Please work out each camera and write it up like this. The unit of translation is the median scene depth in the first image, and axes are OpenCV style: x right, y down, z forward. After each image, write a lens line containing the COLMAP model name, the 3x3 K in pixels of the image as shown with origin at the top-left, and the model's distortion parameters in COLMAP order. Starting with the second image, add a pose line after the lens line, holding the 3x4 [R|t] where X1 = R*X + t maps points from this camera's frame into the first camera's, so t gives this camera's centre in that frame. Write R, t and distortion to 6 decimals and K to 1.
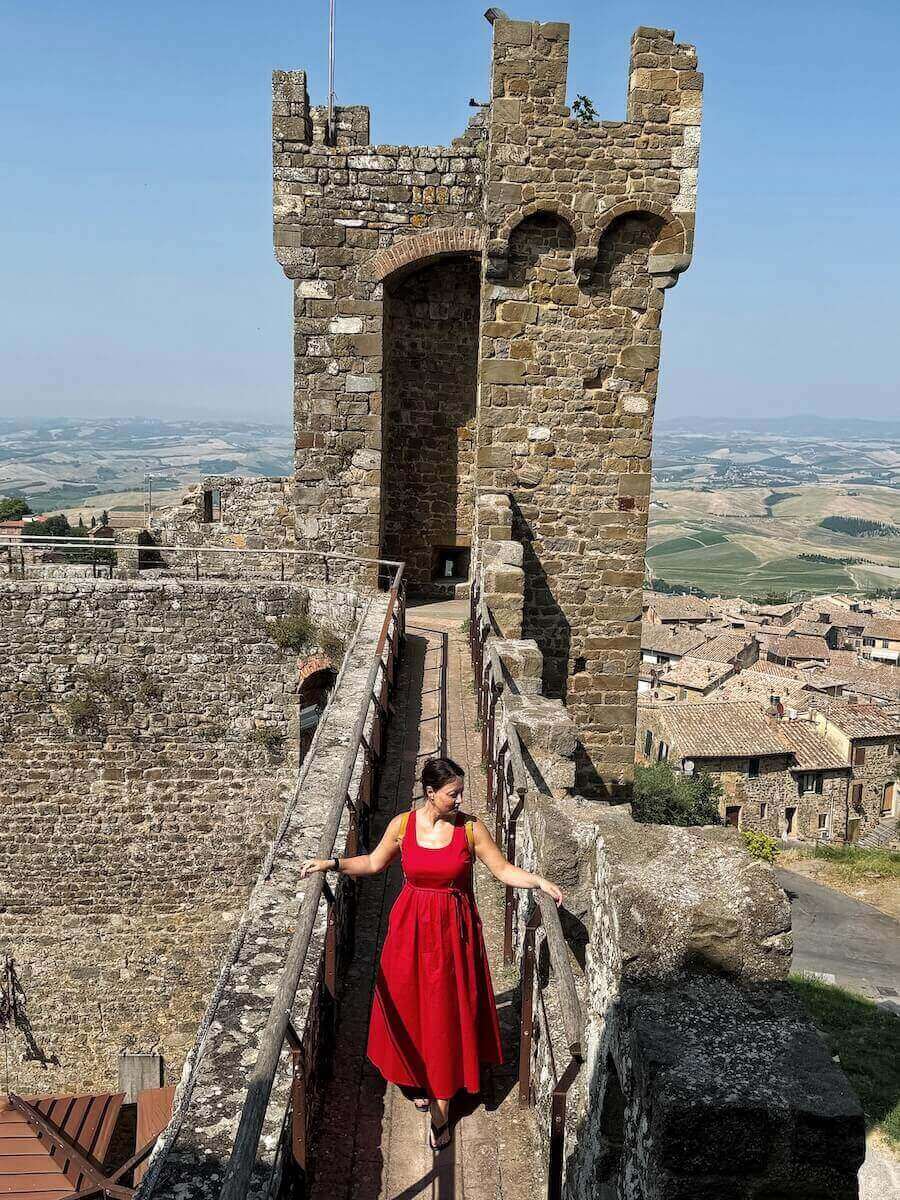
lens RADIAL K [[1260.6, 0, 450.0], [0, 1260.6, 600.0], [0, 0, 1]] dist [0.145032, -0.007539]
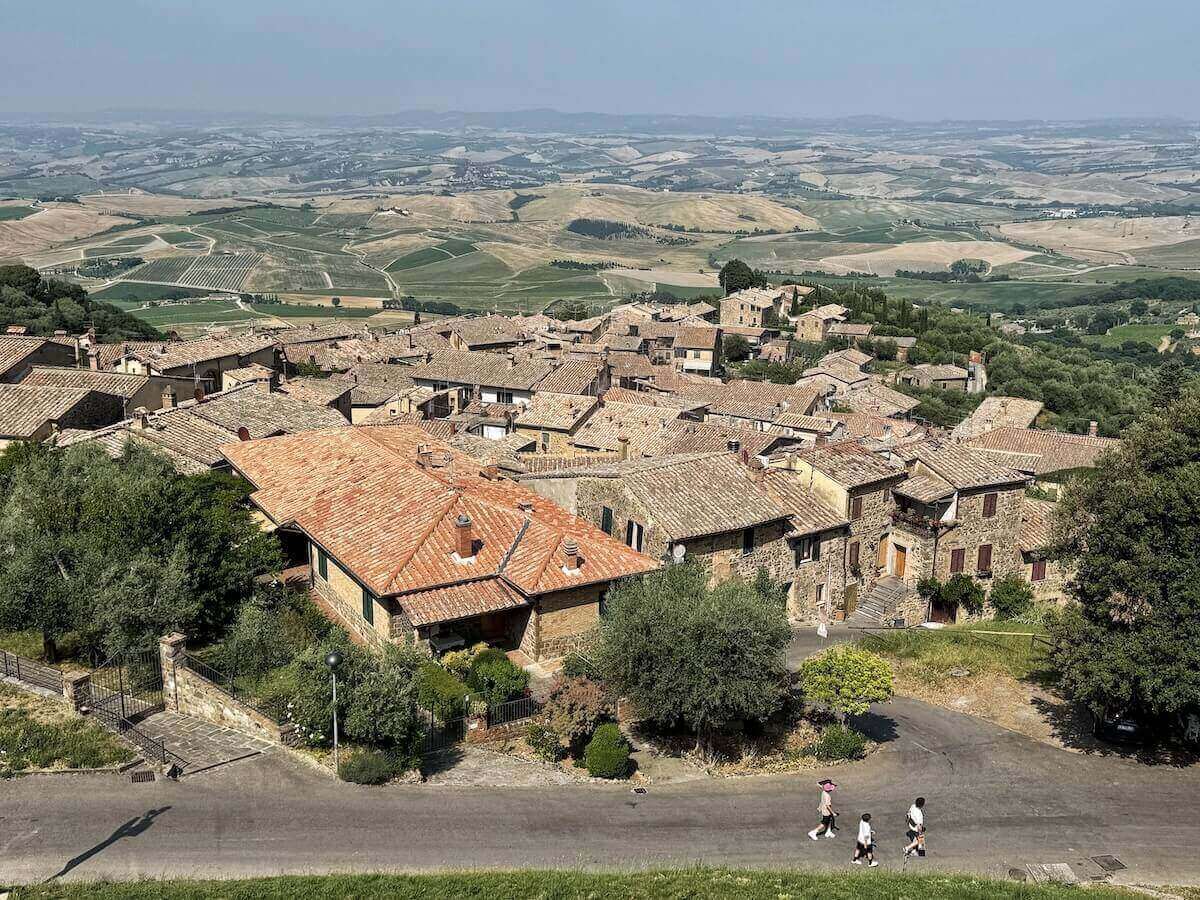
lens RADIAL K [[1260.6, 0, 592.4], [0, 1260.6, 455.2], [0, 0, 1]] dist [0.145032, -0.007539]
pose [[0.932139, -0.104930, 0.346563, -0.036673], [0.065801, 0.990243, 0.122837, -0.006776], [-0.356071, -0.091697, 0.929949, 0.108064]]
